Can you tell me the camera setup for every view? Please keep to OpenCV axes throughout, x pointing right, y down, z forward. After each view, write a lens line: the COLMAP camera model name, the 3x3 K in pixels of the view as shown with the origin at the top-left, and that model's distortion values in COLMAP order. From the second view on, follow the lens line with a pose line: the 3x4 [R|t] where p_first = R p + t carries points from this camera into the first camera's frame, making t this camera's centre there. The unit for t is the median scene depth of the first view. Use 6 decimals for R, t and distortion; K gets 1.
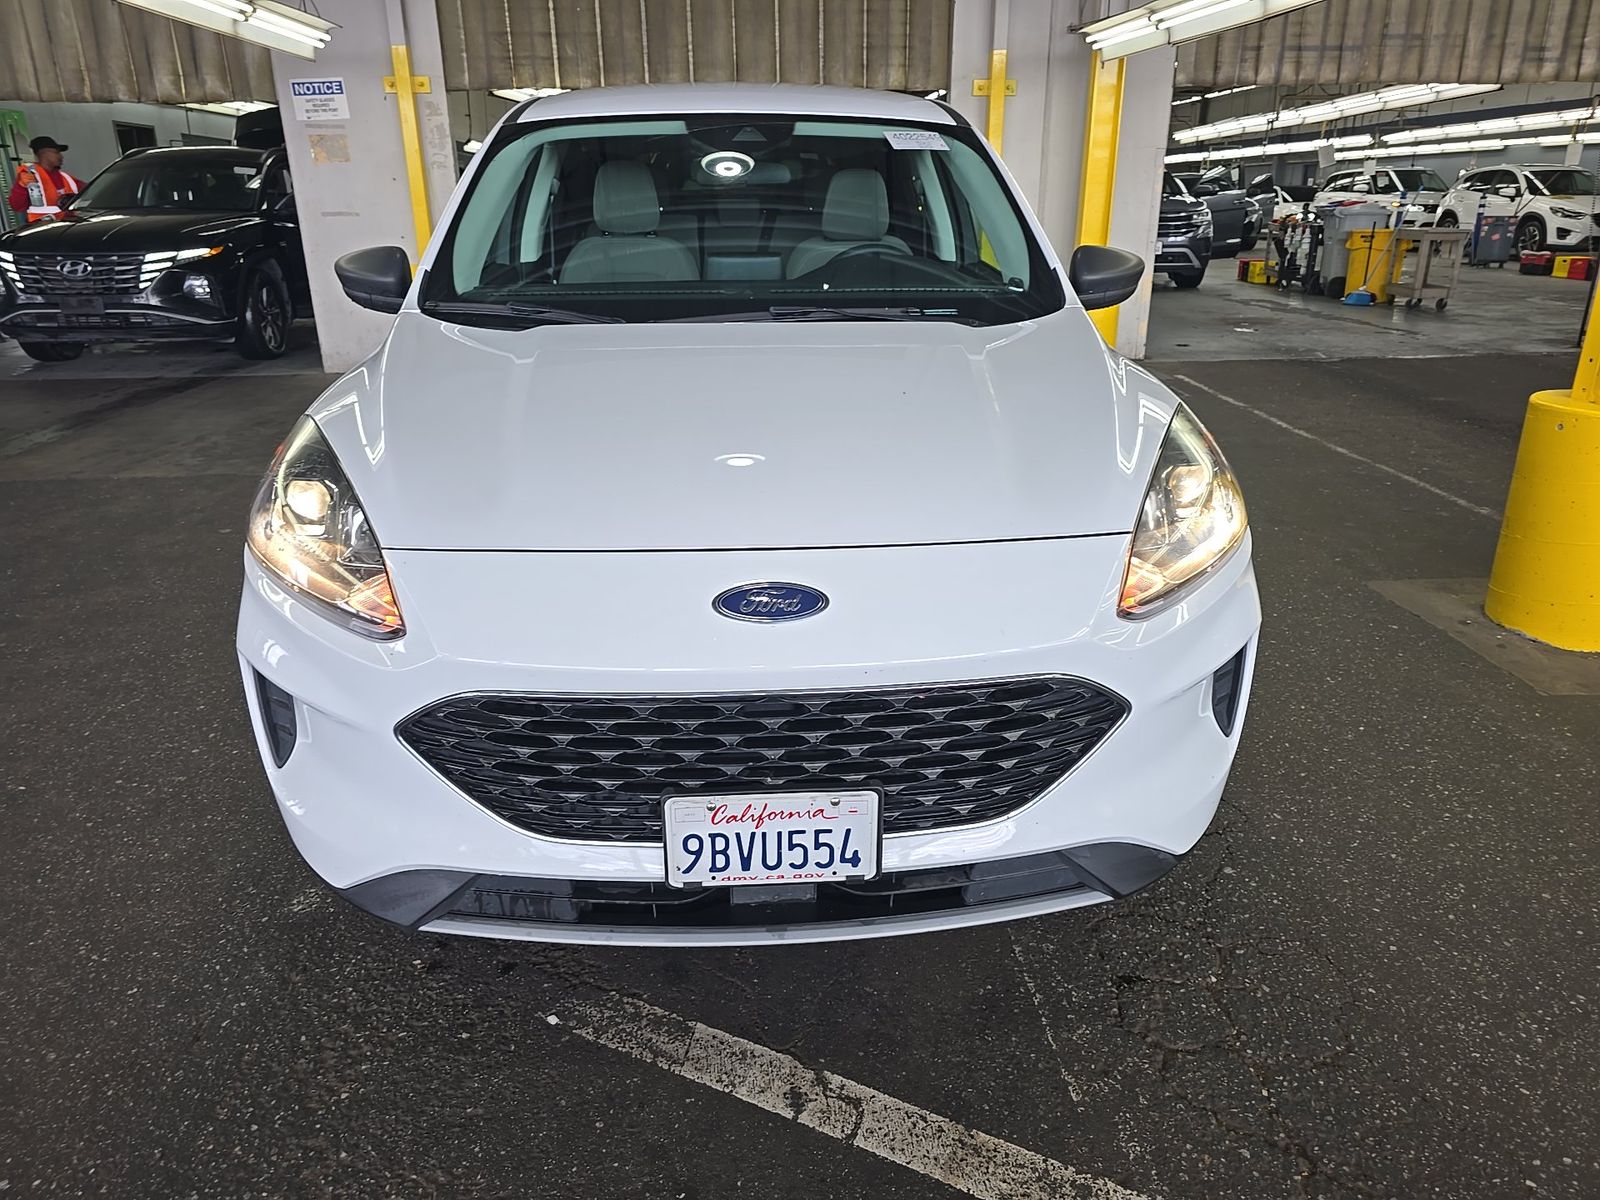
lens RADIAL K [[1077.8, 0, 801.9], [0, 1077.8, 607.2], [0, 0, 1]] dist [0.050059, -0.038963]
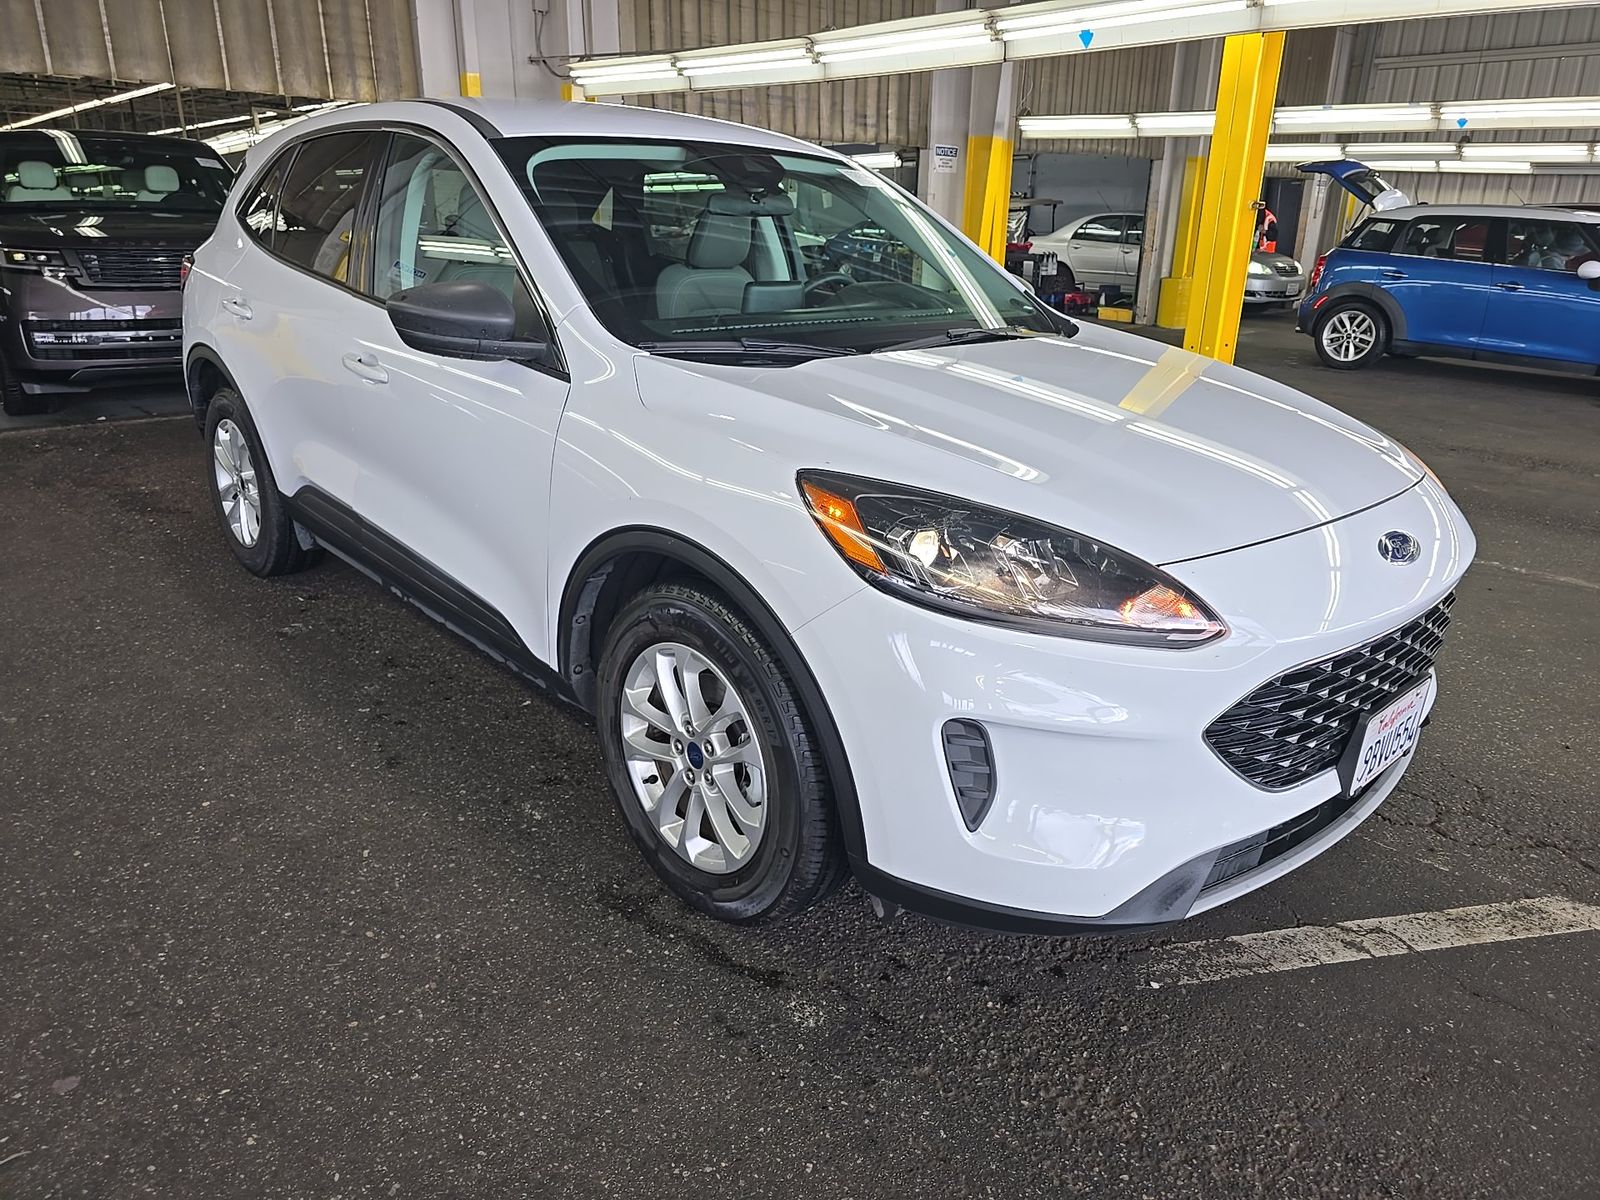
lens RADIAL K [[1077.8, 0, 797.9], [0, 1077.8, 593.4], [0, 0, 1]] dist [0.050059, -0.038963]
pose [[0.771216, -0.191933, 0.606949, -0.281761], [0.208960, 0.976960, 0.043426, -0.031840], [-0.601300, 0.093337, 0.793553, 0.082518]]
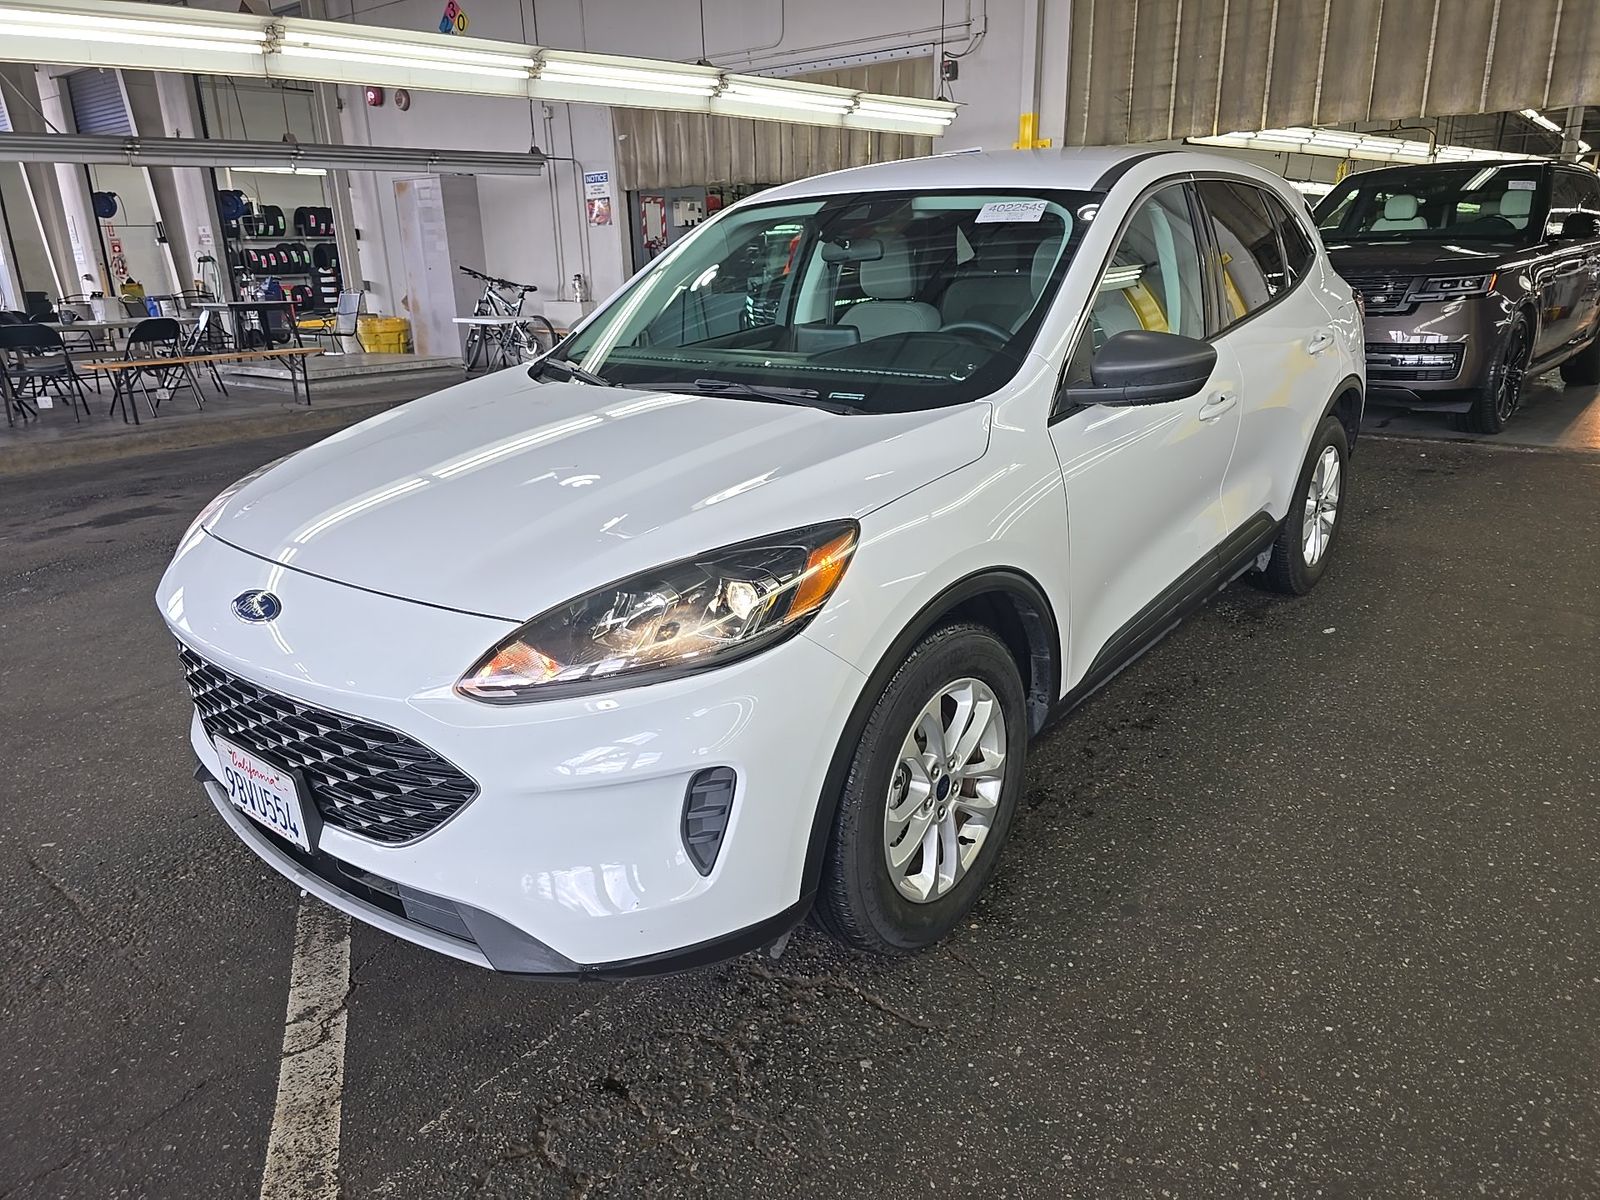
lens RADIAL K [[1077.8, 0, 802.2], [0, 1077.8, 606.1], [0, 0, 1]] dist [0.050059, -0.038963]
pose [[0.730382, 0.207172, -0.650863, 0.264188], [-0.226948, 0.972362, 0.054831, -0.045734], [0.644234, 0.107665, 0.757213, 0.088680]]
